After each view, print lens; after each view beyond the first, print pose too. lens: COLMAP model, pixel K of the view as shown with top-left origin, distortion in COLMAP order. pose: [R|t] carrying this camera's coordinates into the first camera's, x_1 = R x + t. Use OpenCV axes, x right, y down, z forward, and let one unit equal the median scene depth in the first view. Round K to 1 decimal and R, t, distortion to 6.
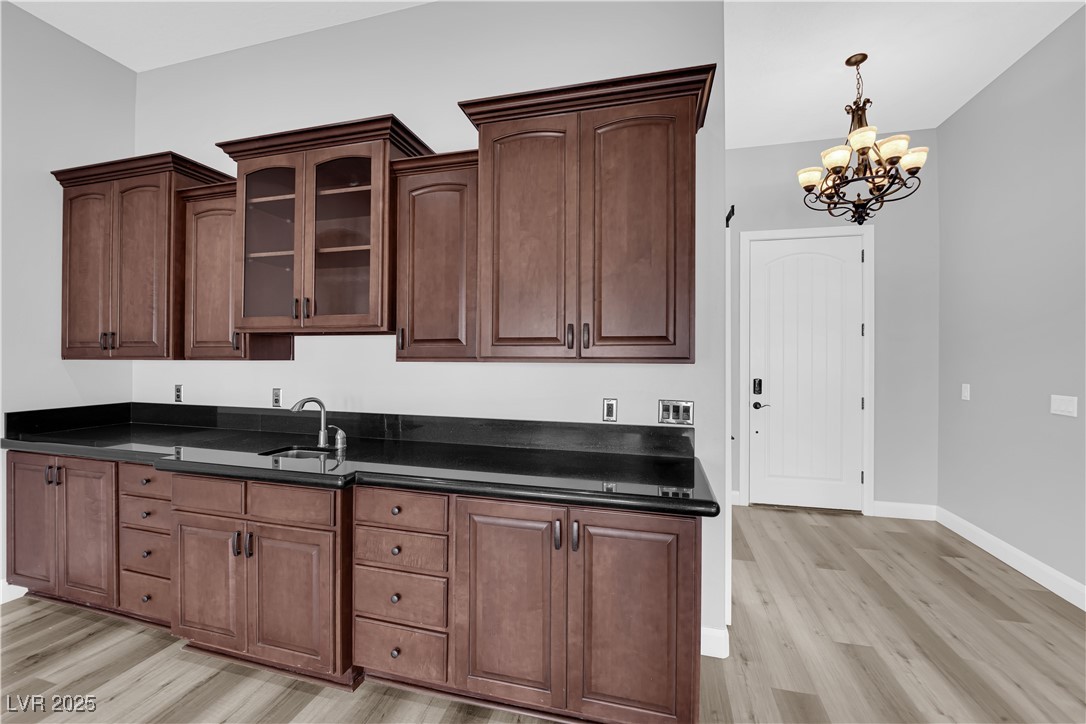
lens RADIAL K [[435.7, 0, 540.1], [0, 435.7, 357.3], [0, 0, 1]] dist [-0.011487, -0.002474]
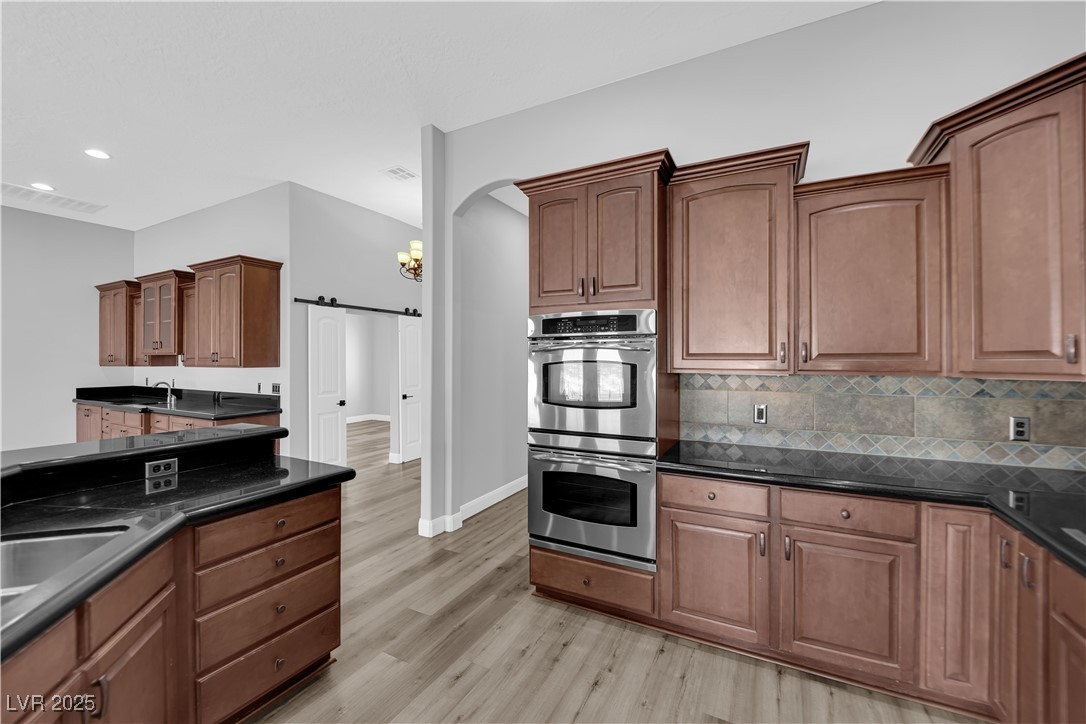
lens RADIAL K [[435.7, 0, 542.2], [0, 435.7, 358.1], [0, 0, 1]] dist [-0.011487, -0.002474]
pose [[0.973232, -0.006715, -0.229729, 1.911132], [0.006765, 0.999977, -0.000569, -0.023385], [0.229727, -0.001001, 0.973255, -0.779975]]
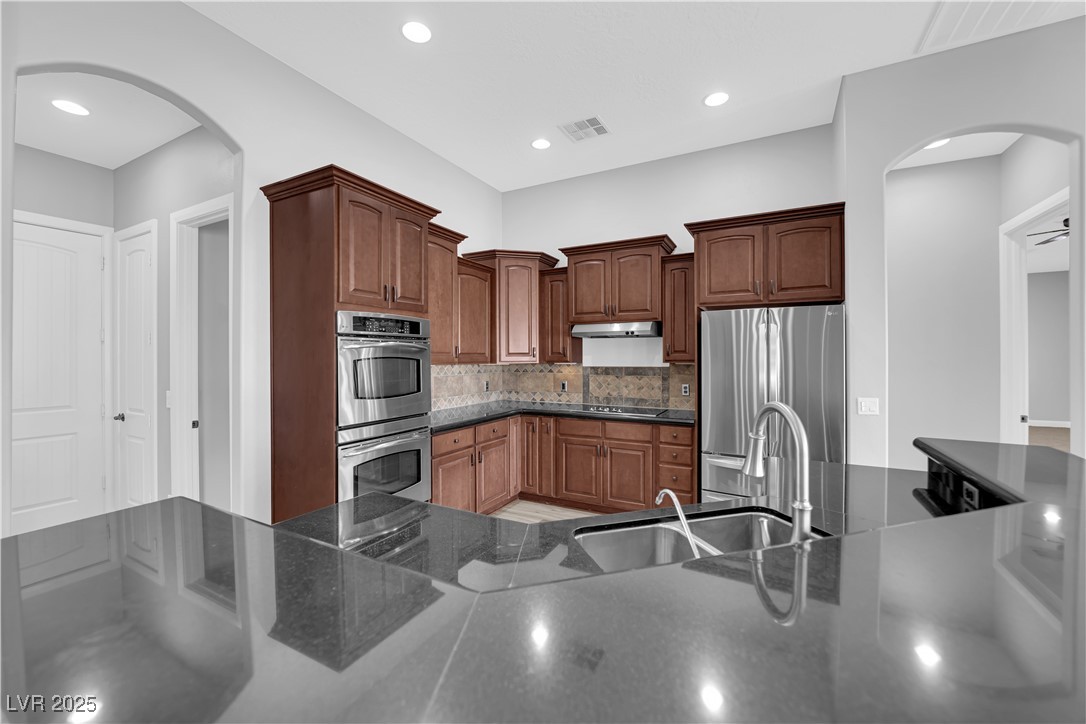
lens RADIAL K [[435.7, 0, 542.5], [0, 435.7, 358.5], [0, 0, 1]] dist [-0.011487, -0.002474]
pose [[0.229157, -0.010698, 0.973331, 0.748136], [-0.000017, 0.999940, 0.010995, -0.025994], [-0.973390, -0.002536, 0.229143, -0.445723]]
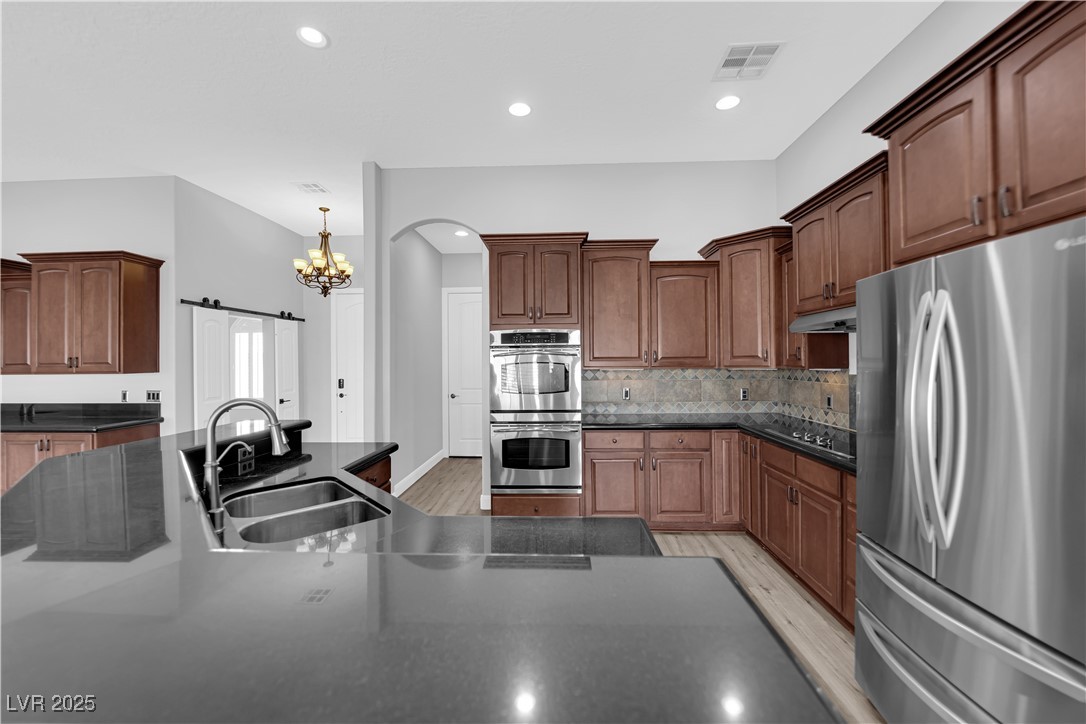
lens RADIAL K [[435.7, 0, 540.8], [0, 435.7, 357.3], [0, 0, 1]] dist [-0.011487, -0.002474]
pose [[0.977554, -0.011988, 0.210344, 1.486387], [0.013030, 0.999909, -0.003570, -0.028048], [-0.210282, 0.006231, 0.977621, -1.254178]]
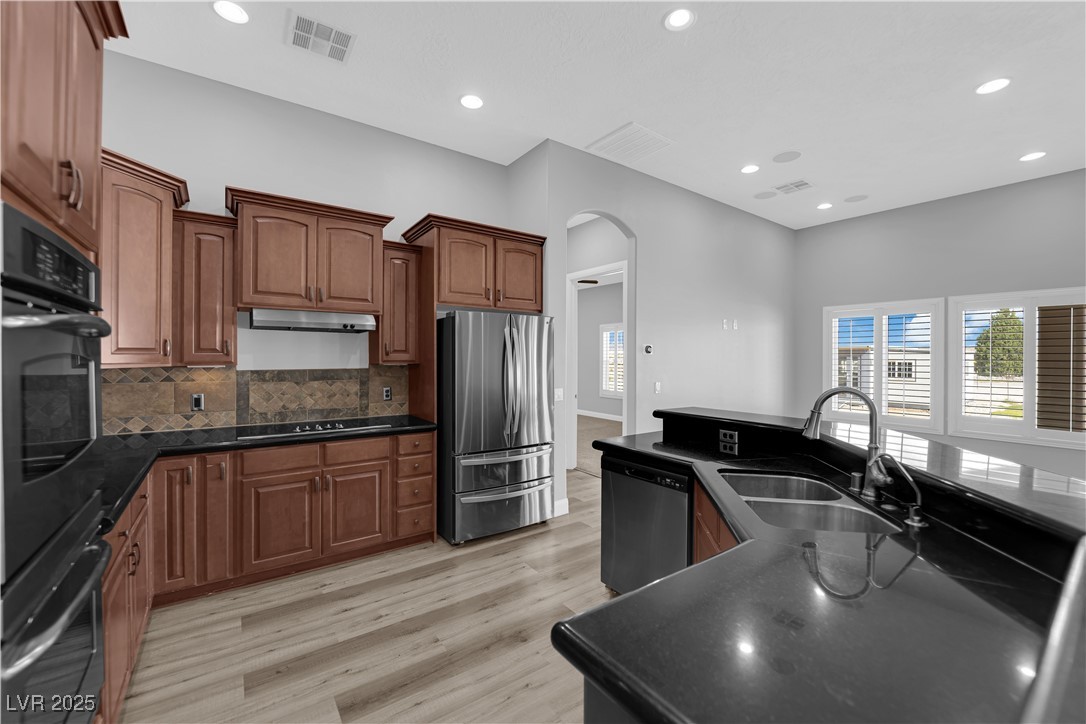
lens RADIAL K [[435.7, 0, 543.3], [0, 435.7, 357.5], [0, 0, 1]] dist [-0.011487, -0.002474]
pose [[-0.774231, -0.010909, 0.632809, 1.144243], [-0.011919, 0.999925, 0.002656, -0.021829], [-0.632791, -0.005486, -0.774303, 0.242658]]
